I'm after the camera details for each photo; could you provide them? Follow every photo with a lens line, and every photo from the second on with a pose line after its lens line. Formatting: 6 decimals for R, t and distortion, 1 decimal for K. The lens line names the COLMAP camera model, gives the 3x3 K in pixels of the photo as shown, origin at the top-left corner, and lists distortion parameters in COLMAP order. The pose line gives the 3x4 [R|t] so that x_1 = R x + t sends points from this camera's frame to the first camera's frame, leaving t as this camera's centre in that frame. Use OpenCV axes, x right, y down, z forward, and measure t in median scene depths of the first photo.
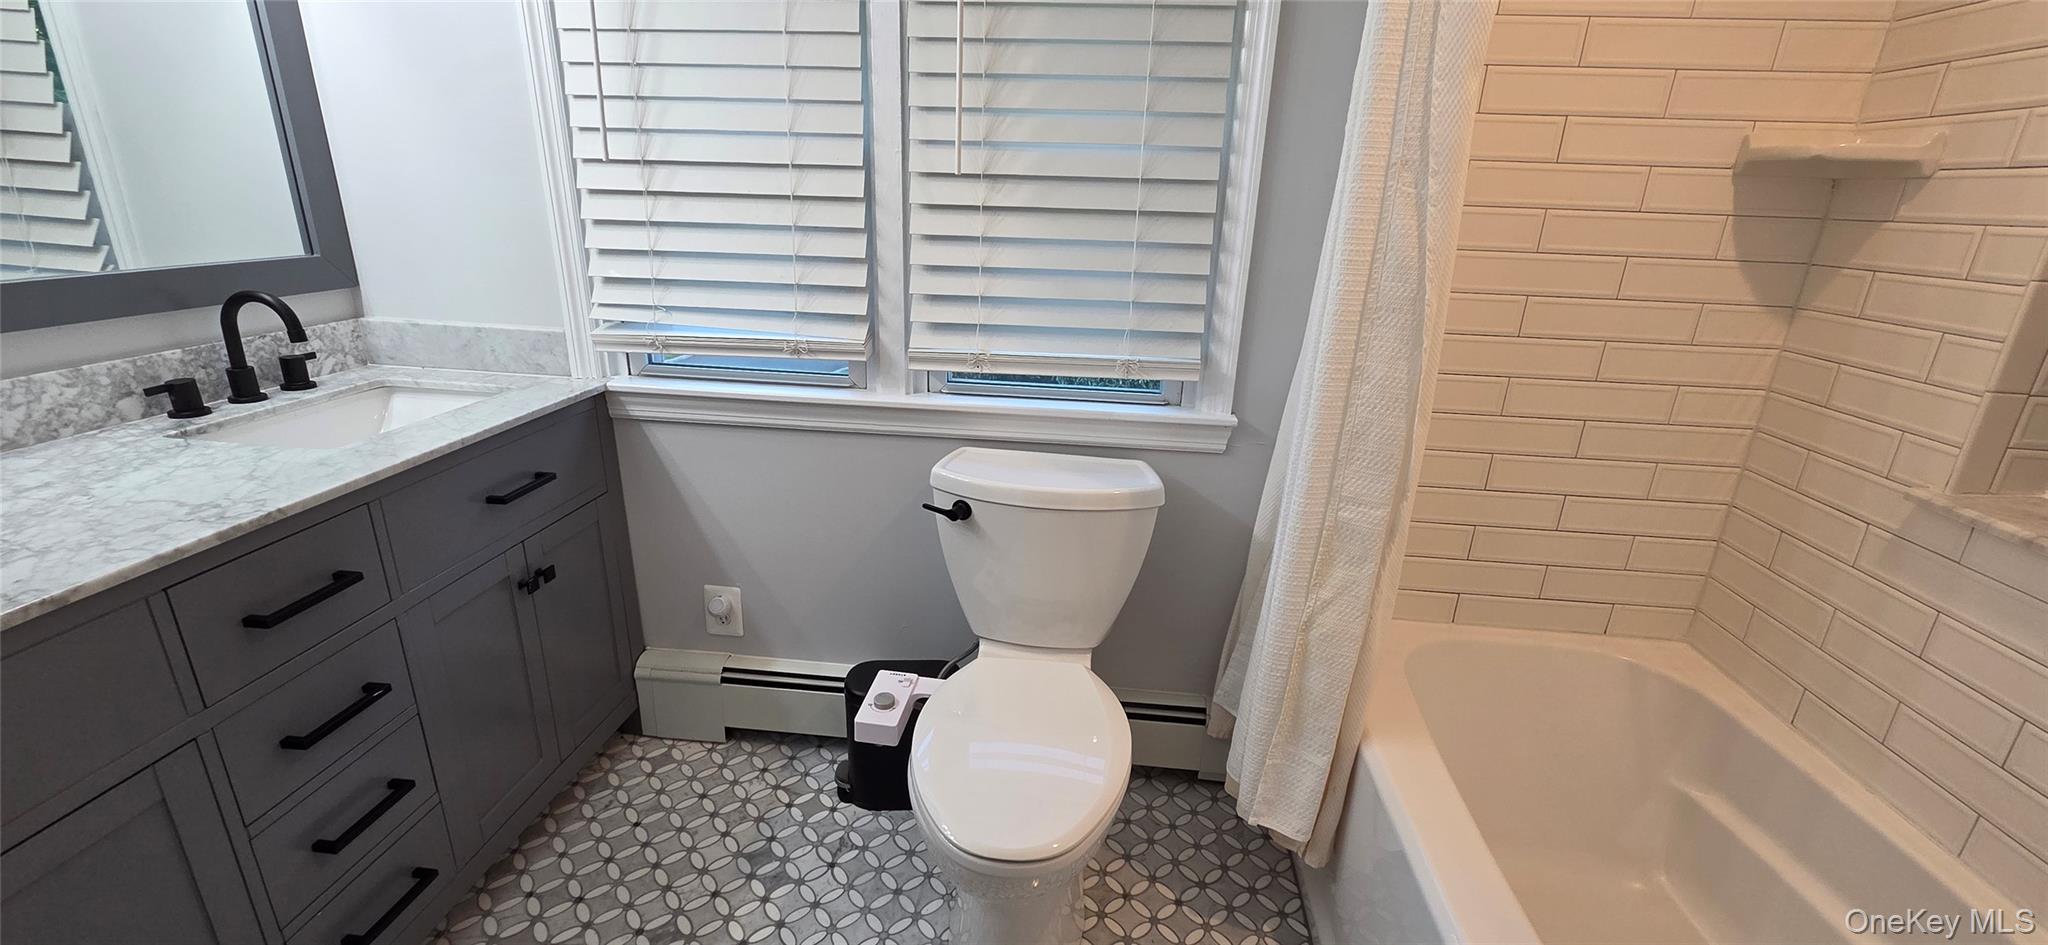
lens RADIAL K [[841.7, 0, 1025.2], [0, 841.7, 466.1], [0, 0, 1]] dist [0.009149, -0.001302]
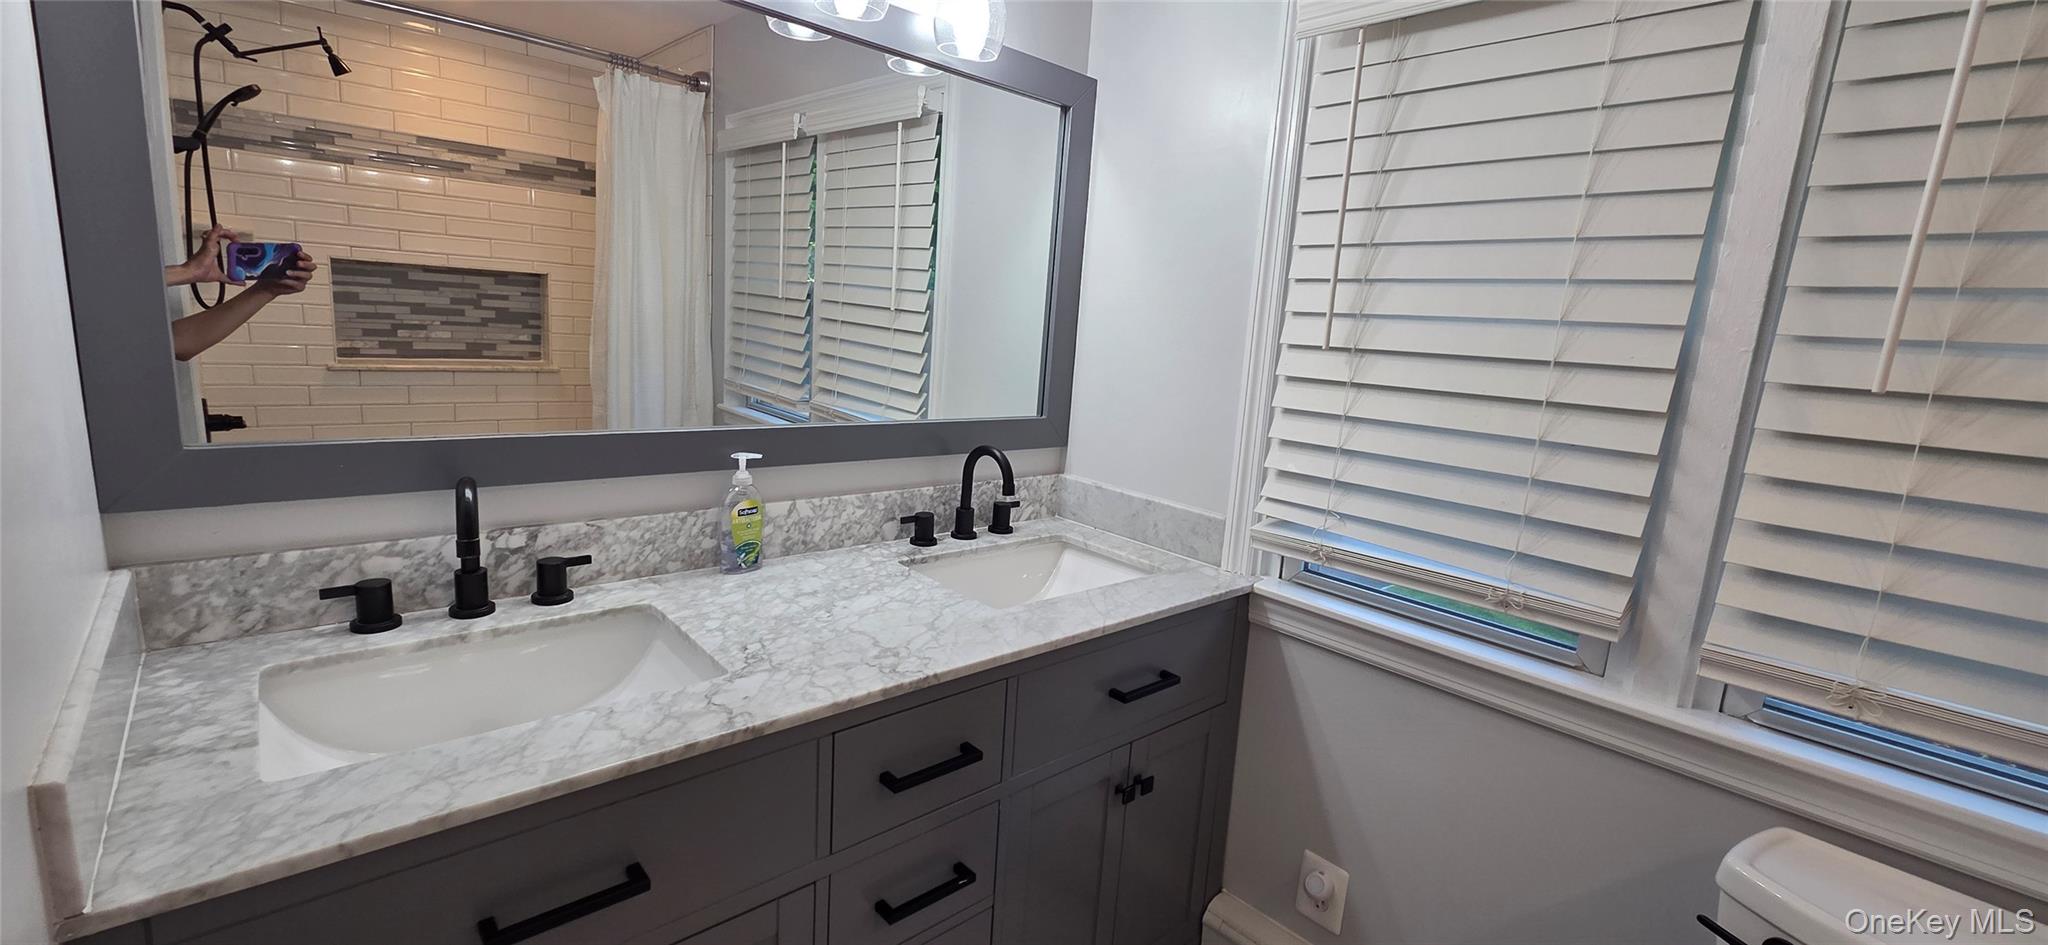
lens RADIAL K [[841.7, 0, 1029.8], [0, 841.7, 473.7], [0, 0, 1]] dist [0.009149, -0.001302]
pose [[0.747102, 0.139130, -0.649985, -0.124412], [-0.255899, 0.962683, -0.088070, -0.078734], [0.613477, 0.232128, 0.754826, 0.176618]]
